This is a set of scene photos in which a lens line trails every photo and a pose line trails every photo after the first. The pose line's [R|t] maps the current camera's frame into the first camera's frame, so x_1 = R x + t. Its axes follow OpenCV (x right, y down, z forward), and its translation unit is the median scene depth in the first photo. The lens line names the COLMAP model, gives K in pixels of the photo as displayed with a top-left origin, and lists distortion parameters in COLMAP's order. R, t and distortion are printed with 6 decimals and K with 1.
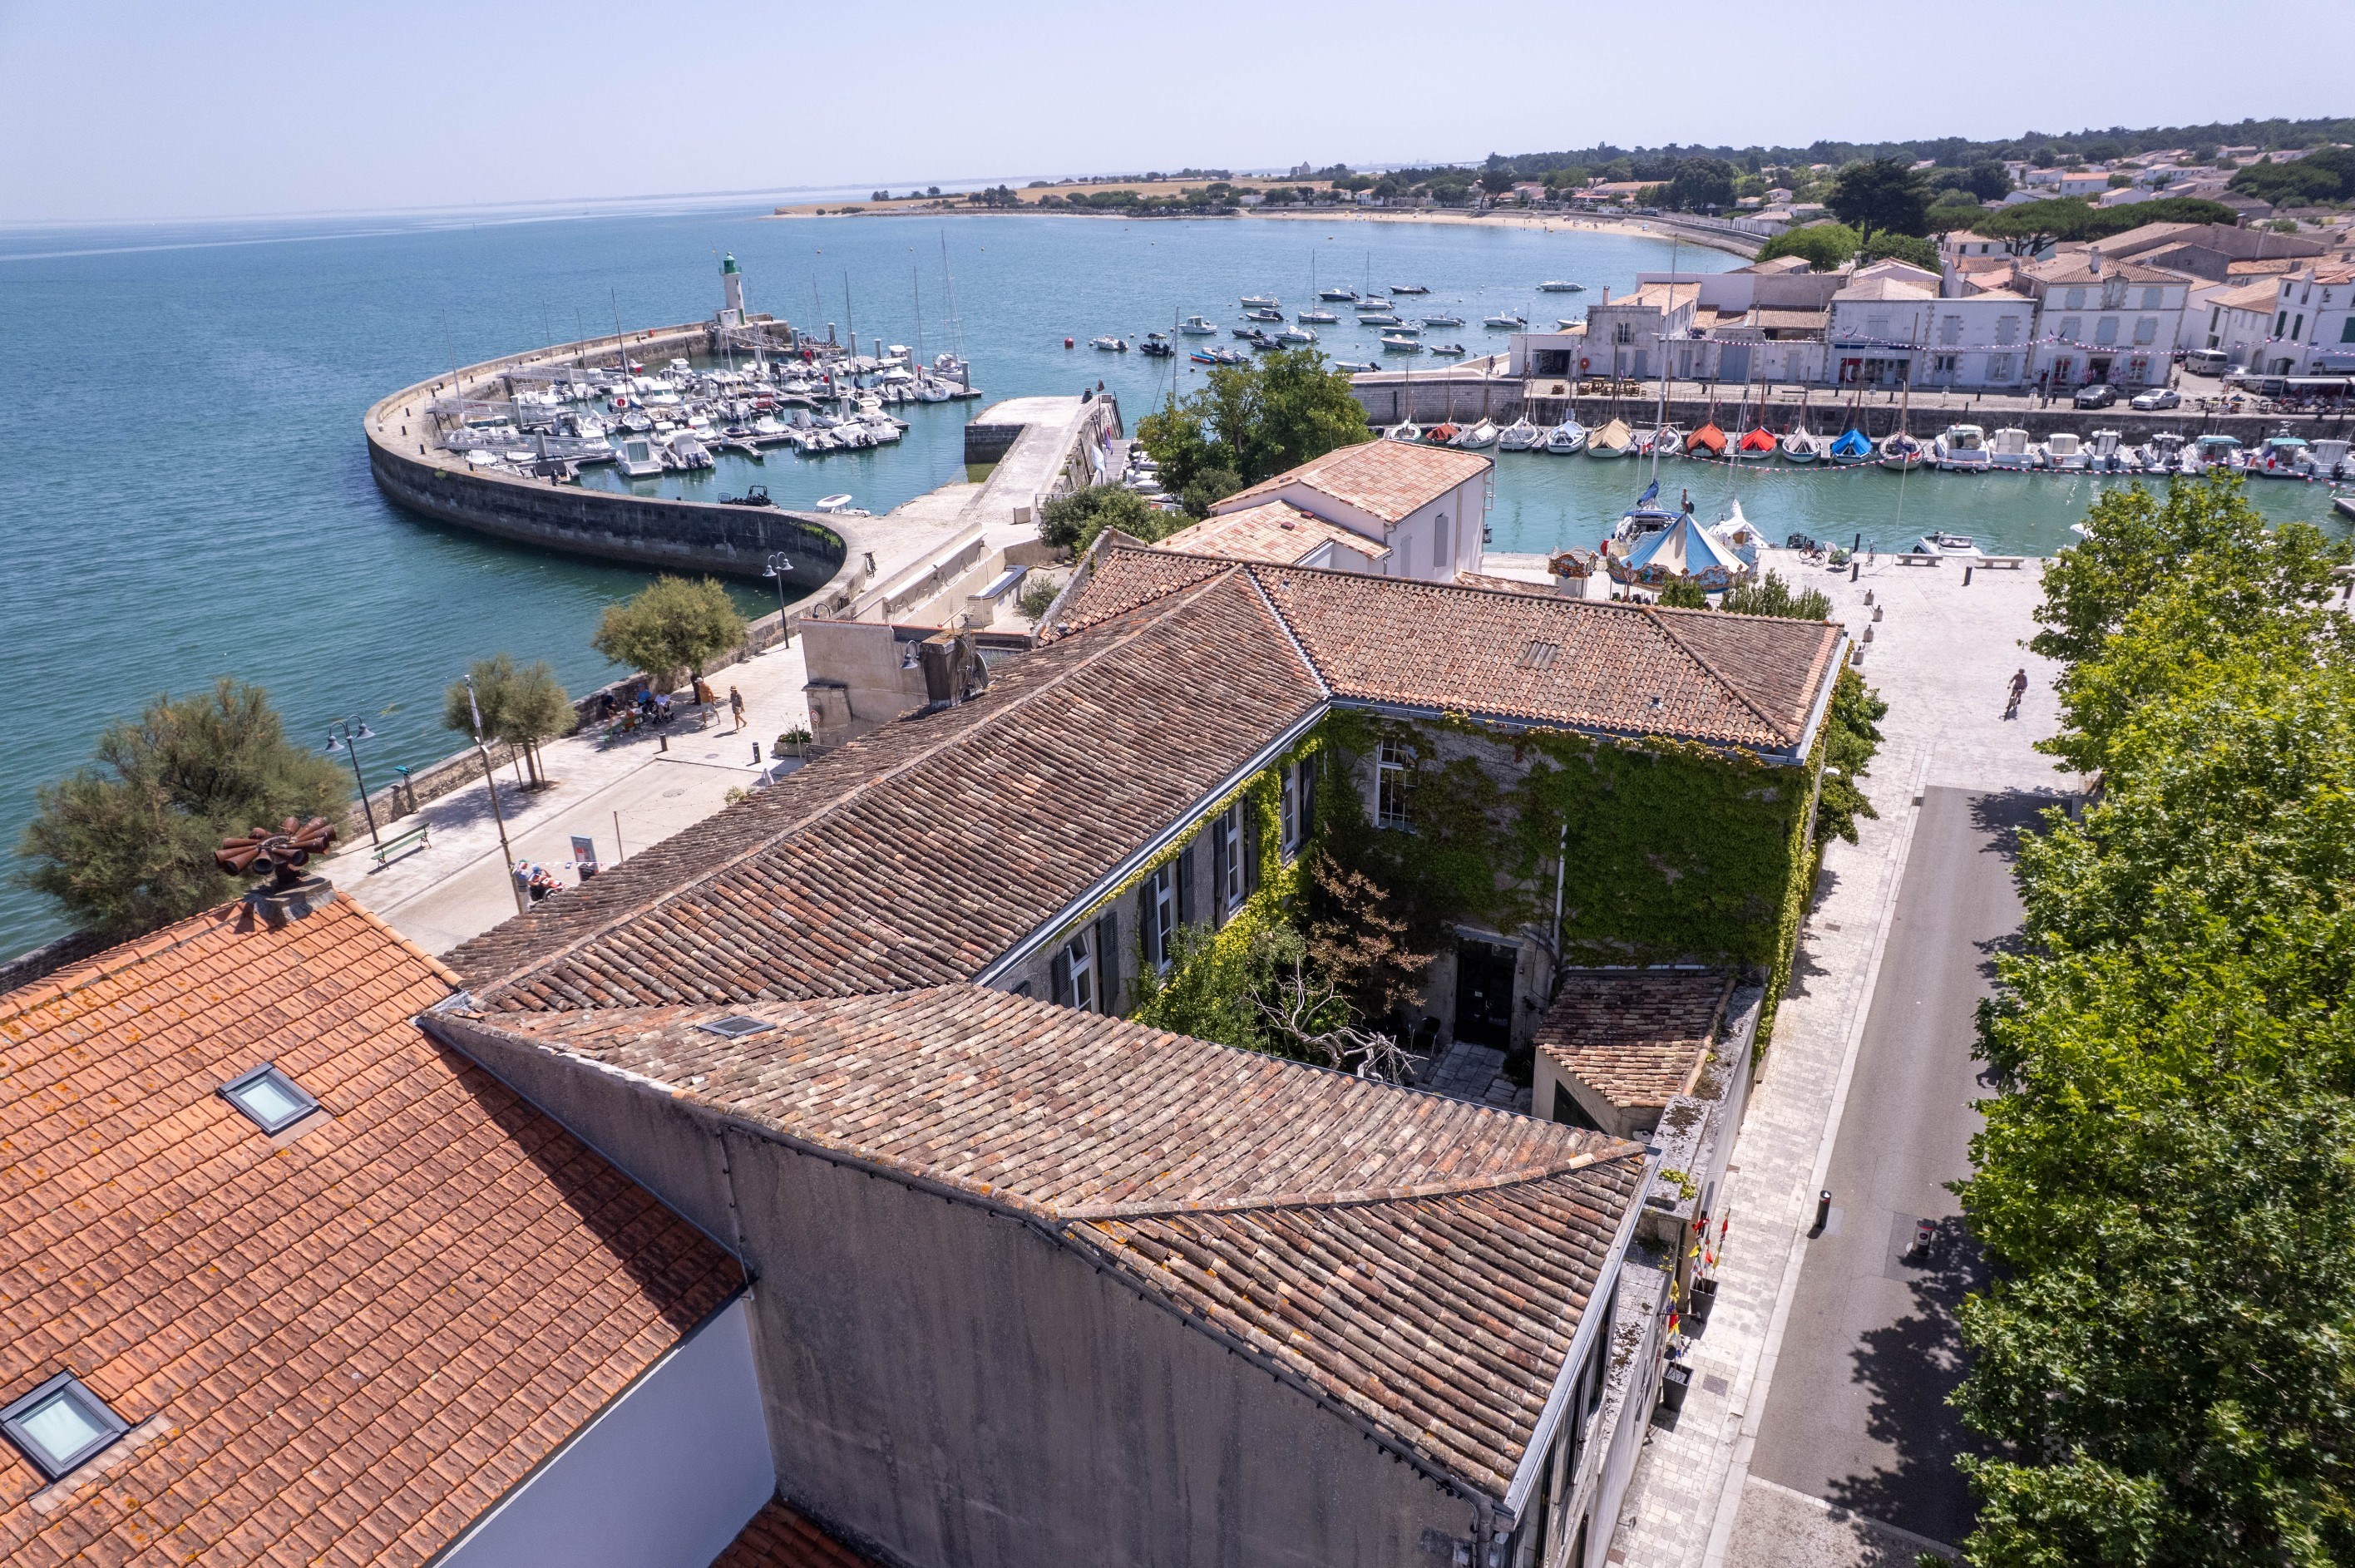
lens RADIAL K [[1525.1, 0, 1169.4], [0, 1525.1, 786.3], [0, 0, 1]] dist [-0.077018, 0.065990]
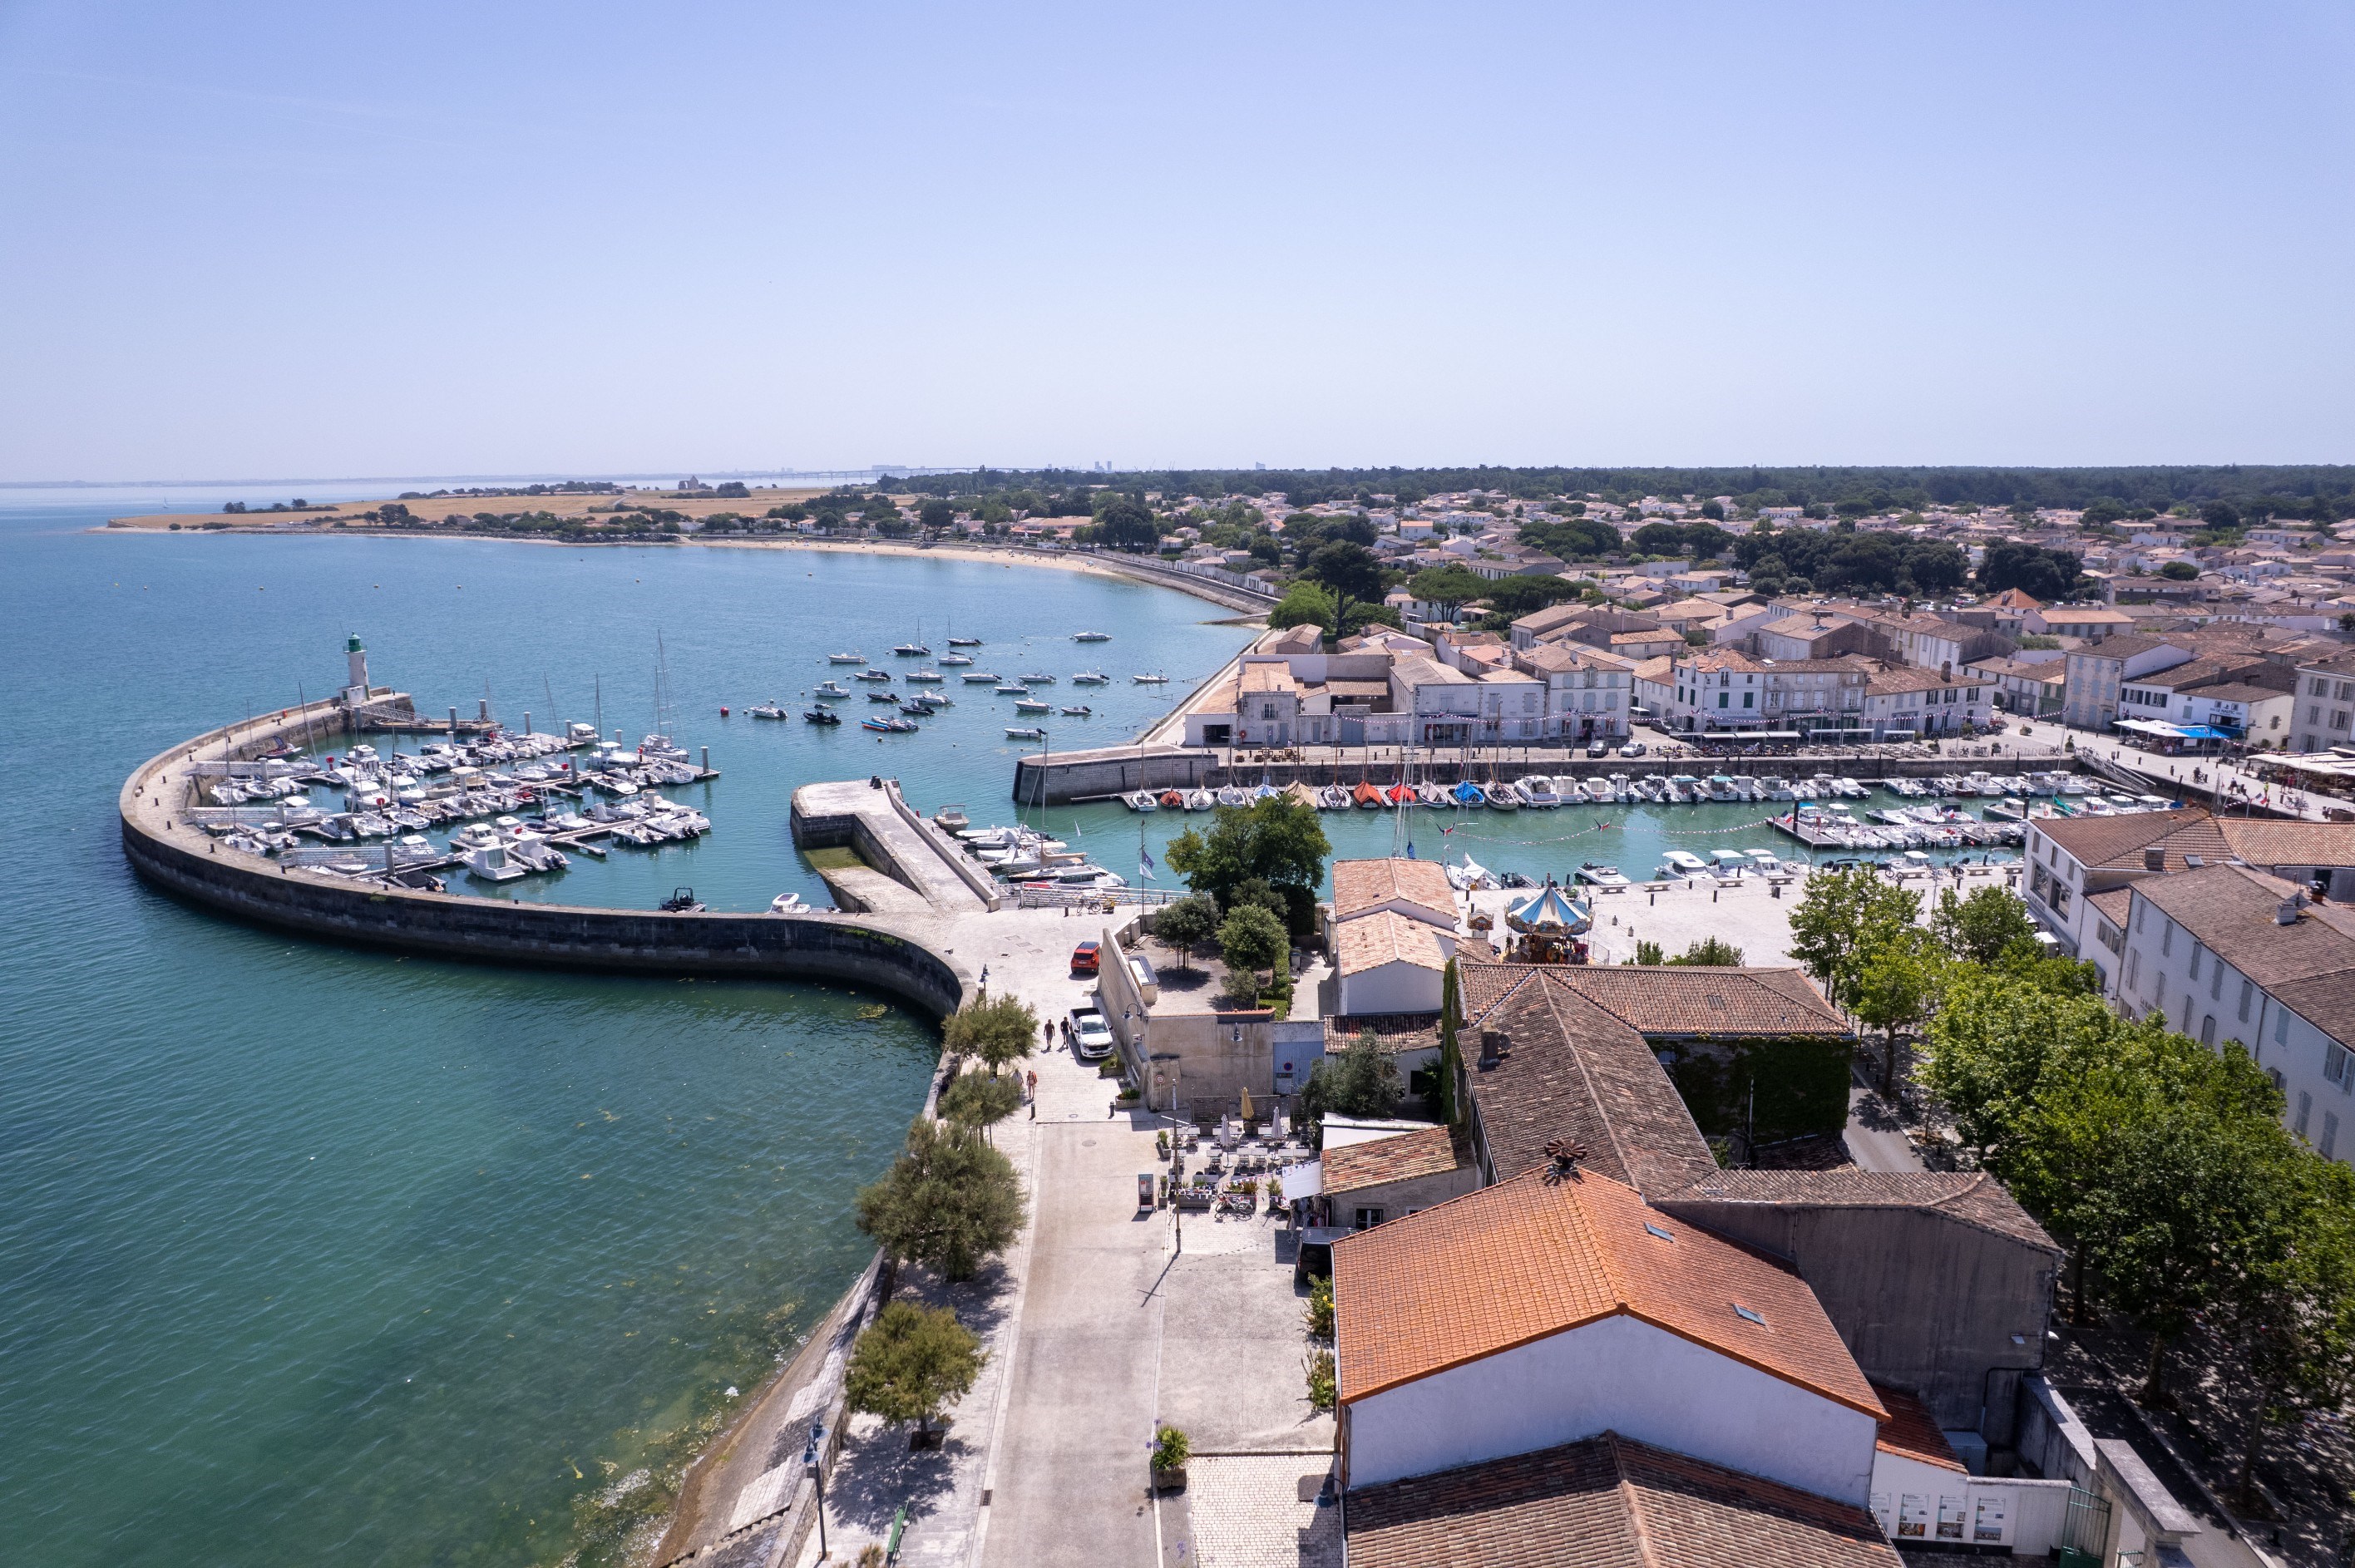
lens RADIAL K [[1525.1, 0, 1183.7], [0, 1525.1, 778.5], [0, 0, 1]] dist [-0.077018, 0.065990]
pose [[0.917548, -0.054067, 0.393932, -0.321224], [0.128308, 0.977975, -0.164629, -0.035399], [-0.376355, 0.201600, 0.904276, -0.180384]]
